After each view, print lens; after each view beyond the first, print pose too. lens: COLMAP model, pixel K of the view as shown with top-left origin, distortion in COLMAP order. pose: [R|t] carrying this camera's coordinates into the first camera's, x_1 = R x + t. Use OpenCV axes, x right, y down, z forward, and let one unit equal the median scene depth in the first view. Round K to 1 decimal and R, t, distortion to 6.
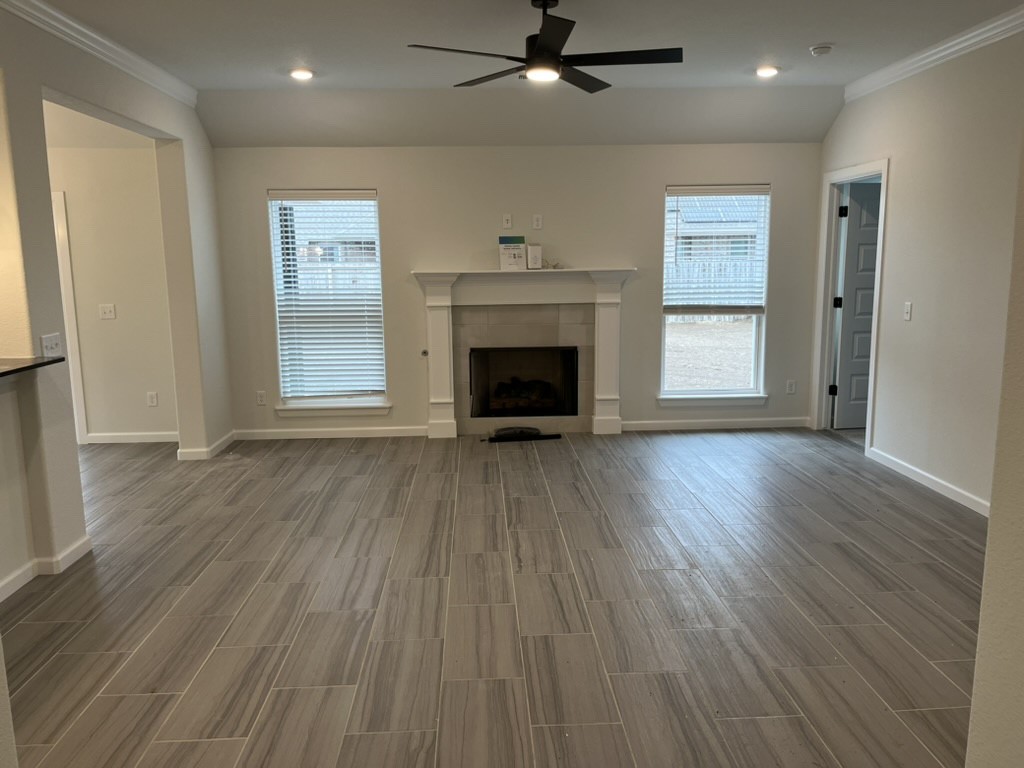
lens RADIAL K [[768.7, 0, 512.7], [0, 768.7, 378.9], [0, 0, 1]] dist [0.054104, -0.065216]
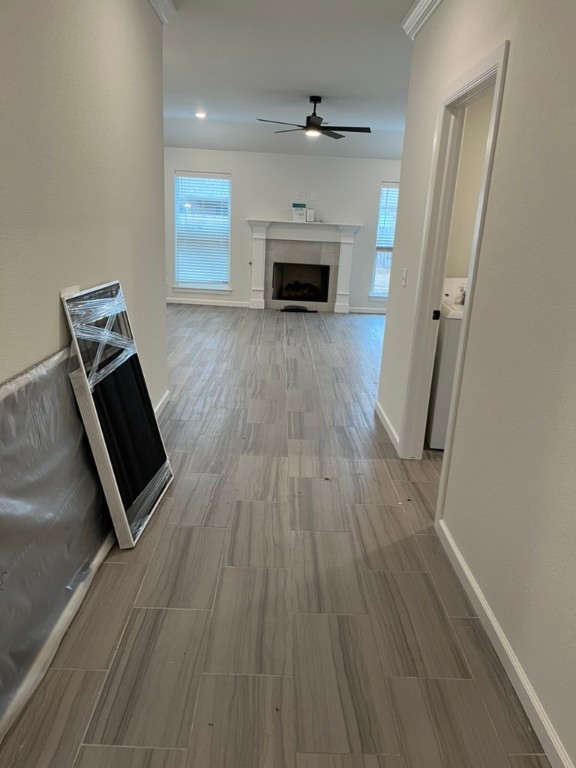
lens RADIAL K [[576.5, 0, 287.4], [0, 576.5, 391.9], [0, 0, 1]] dist [0.054104, -0.065216]
pose [[0.997212, 0.071987, -0.019652, 0.030566], [-0.068732, 0.988635, 0.133706, 0.086558], [0.029054, -0.131983, 0.990826, -0.486104]]
